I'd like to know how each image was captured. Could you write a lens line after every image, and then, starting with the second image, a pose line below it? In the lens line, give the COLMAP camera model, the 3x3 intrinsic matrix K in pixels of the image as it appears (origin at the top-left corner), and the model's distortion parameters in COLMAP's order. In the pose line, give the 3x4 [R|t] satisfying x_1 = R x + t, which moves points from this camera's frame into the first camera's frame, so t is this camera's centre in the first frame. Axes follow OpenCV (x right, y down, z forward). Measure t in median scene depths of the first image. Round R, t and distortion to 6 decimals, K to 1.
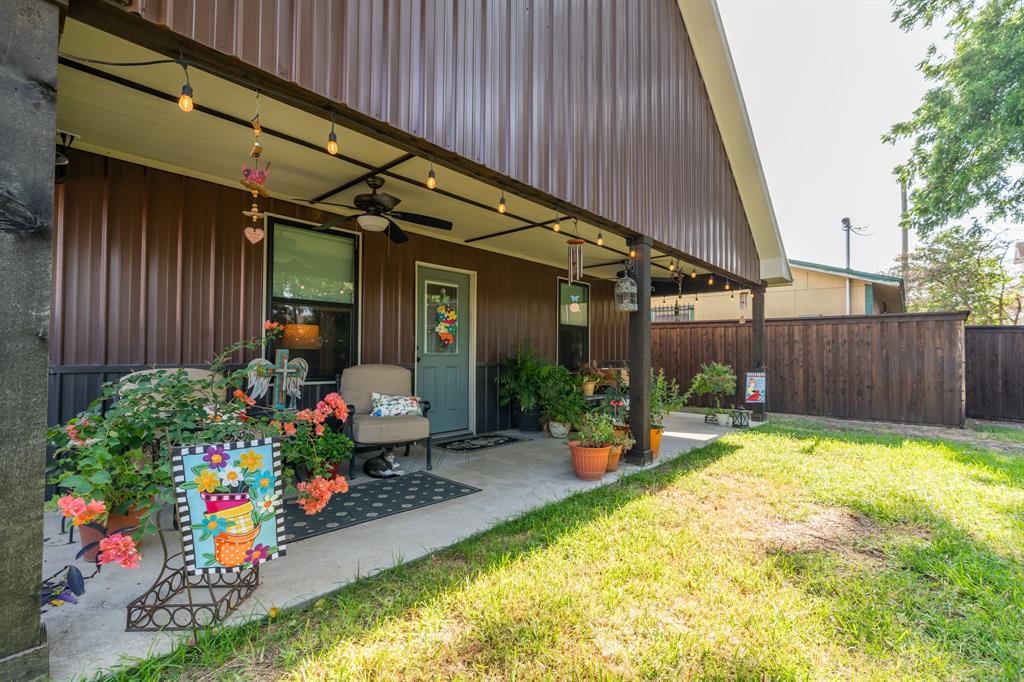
lens RADIAL K [[465.8, 0, 510.1], [0, 465.8, 344.0], [0, 0, 1]] dist [-0.007106, 0.003847]
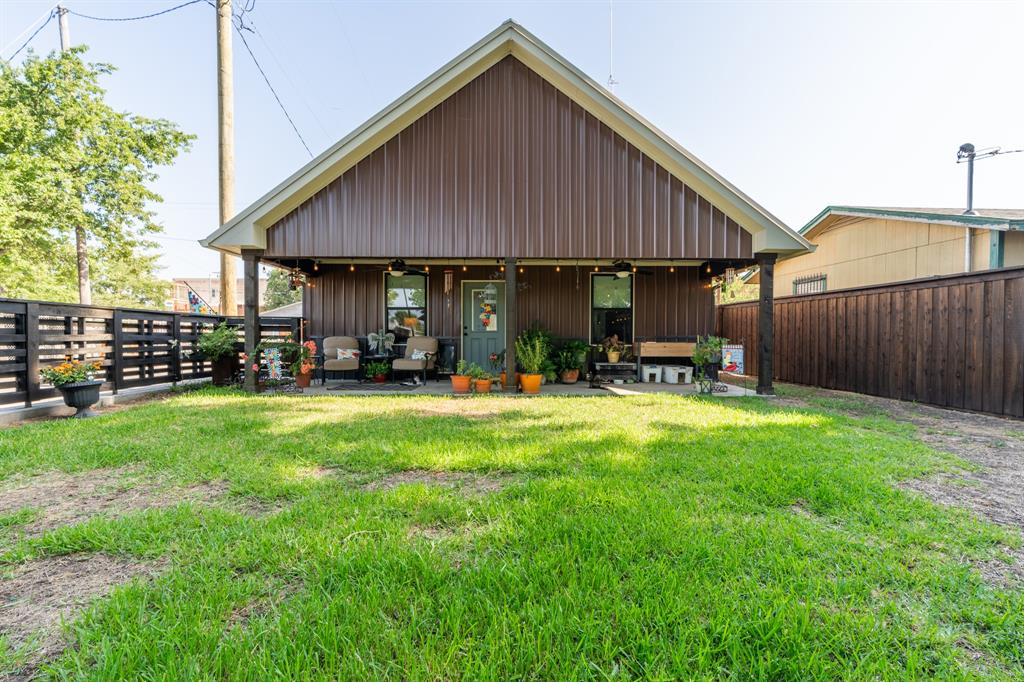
lens RADIAL K [[465.8, 0, 507.6], [0, 465.8, 339.9], [0, 0, 1]] dist [-0.007106, 0.003847]
pose [[0.668752, -0.000163, -0.743486, 0.786178], [0.021405, 0.999590, 0.019034, 0.015425], [0.743178, -0.028643, 0.668481, -0.063706]]
